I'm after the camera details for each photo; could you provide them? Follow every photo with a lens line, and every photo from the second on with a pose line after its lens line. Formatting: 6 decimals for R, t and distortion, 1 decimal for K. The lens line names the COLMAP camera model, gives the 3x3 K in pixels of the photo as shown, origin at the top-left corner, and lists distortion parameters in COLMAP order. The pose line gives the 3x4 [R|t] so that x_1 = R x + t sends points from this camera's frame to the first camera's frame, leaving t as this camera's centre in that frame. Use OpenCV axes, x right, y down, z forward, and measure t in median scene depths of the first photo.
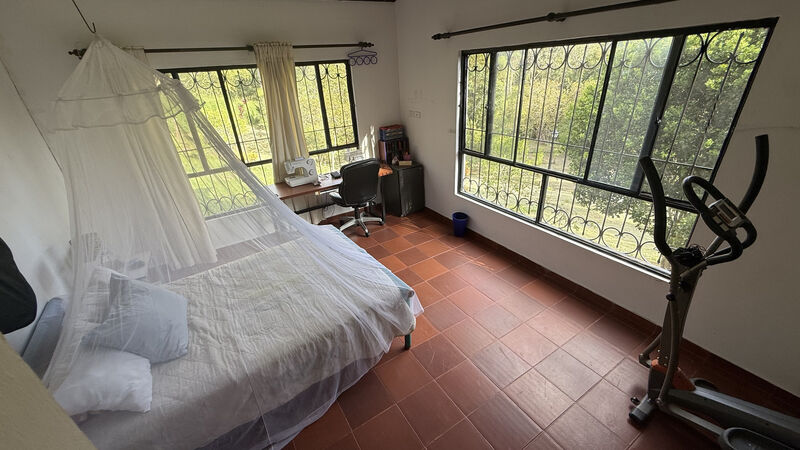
lens RADIAL K [[319.4, 0, 397.4], [0, 319.4, 225.0], [0, 0, 1]] dist [-0.000116, 0.000070]
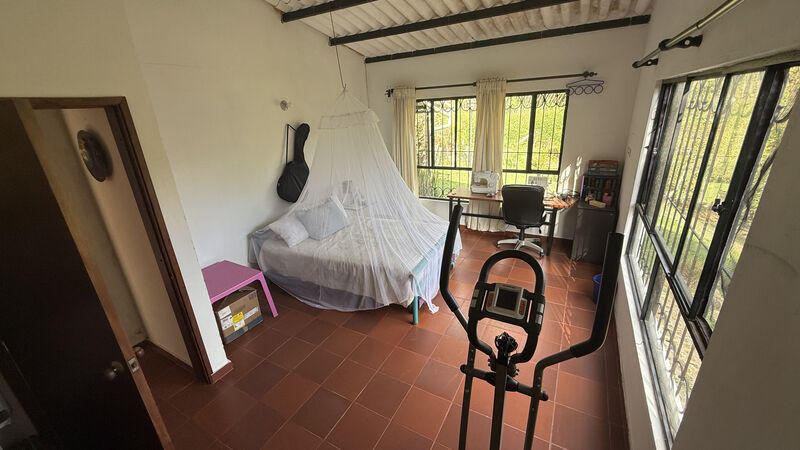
lens RADIAL K [[319.4, 0, 397.4], [0, 319.4, 225.0], [0, 0, 1]] dist [-0.000116, 0.000070]
pose [[0.481215, 0.334299, -0.810356, 0.612787], [-0.370186, 0.915452, 0.157826, -0.097810], [0.794603, 0.224034, 0.564283, 0.114035]]
